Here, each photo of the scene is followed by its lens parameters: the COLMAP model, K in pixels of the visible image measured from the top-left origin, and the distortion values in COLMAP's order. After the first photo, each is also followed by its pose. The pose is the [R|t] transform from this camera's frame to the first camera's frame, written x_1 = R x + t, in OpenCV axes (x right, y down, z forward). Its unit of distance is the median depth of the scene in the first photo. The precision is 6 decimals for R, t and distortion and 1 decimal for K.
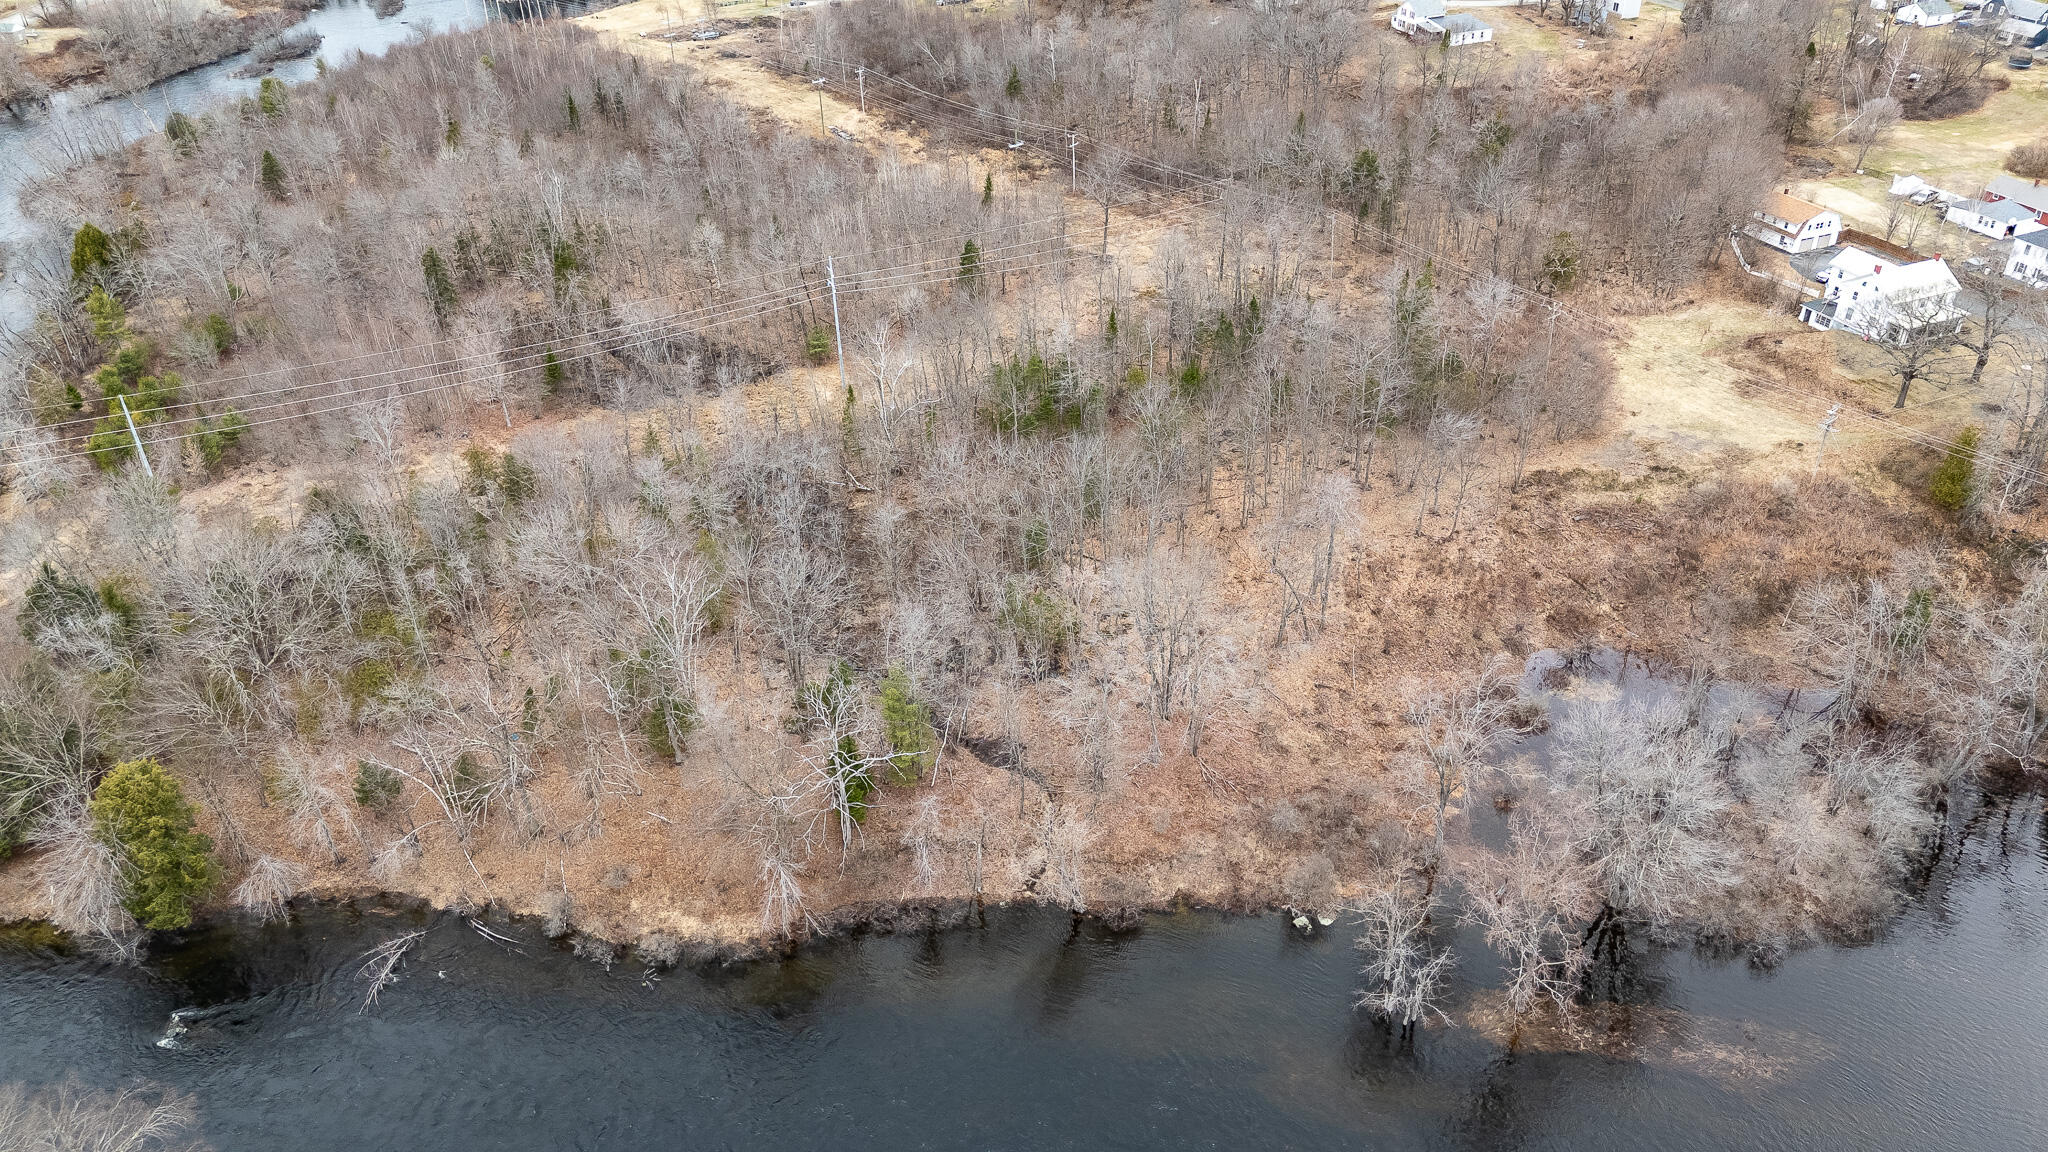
lens RADIAL K [[1499.2, 0, 1032.7], [0, 1499.2, 572.6], [0, 0, 1]] dist [0.083304, -0.084265]
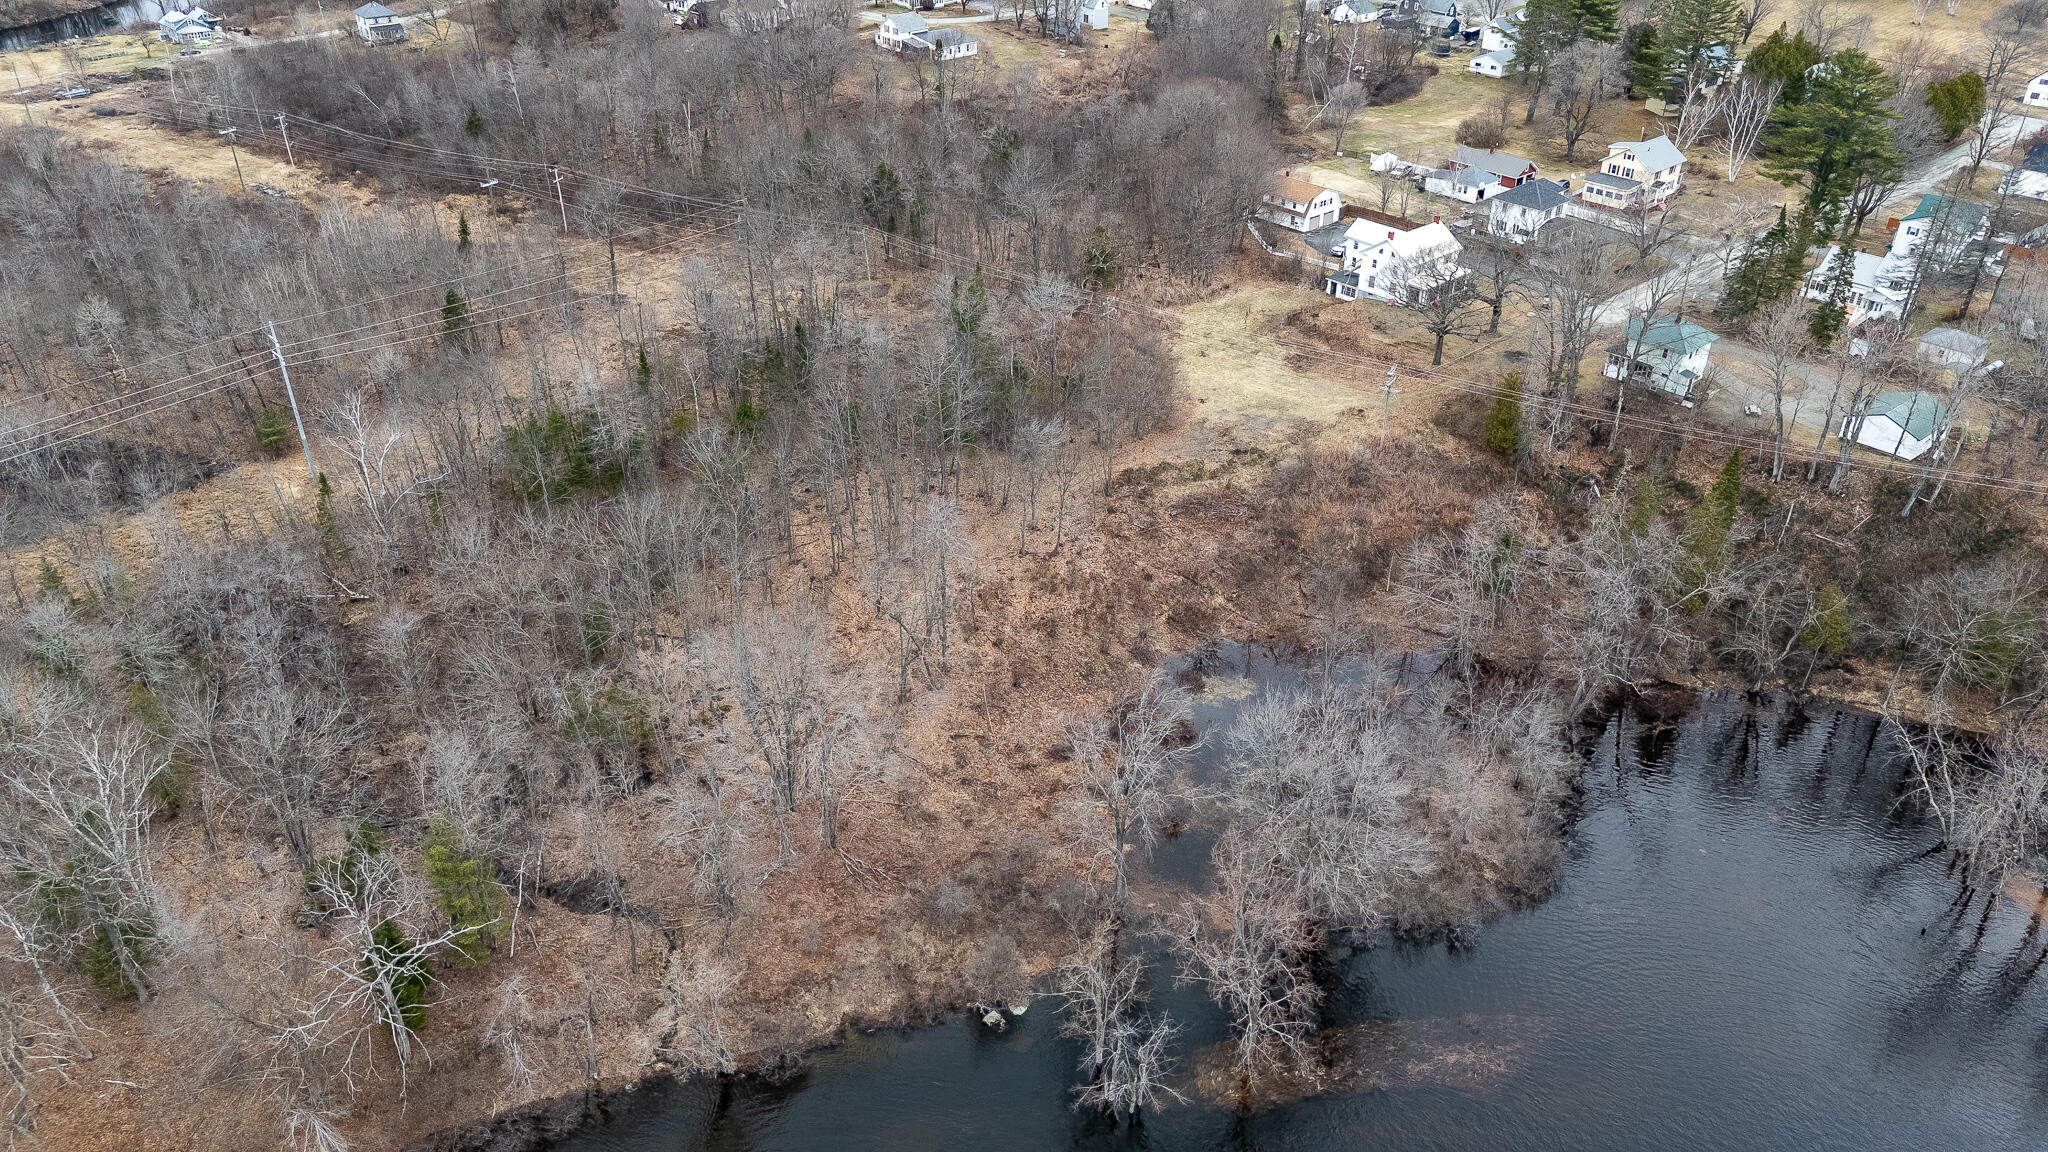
lens RADIAL K [[1499.2, 0, 1032.7], [0, 1499.2, 572.6], [0, 0, 1]] dist [0.083304, -0.084265]
pose [[0.943653, -0.150252, 0.294862, -0.010642], [0.159763, 0.987121, -0.008288, -0.004884], [-0.289819, 0.054929, 0.955504, 0.119690]]
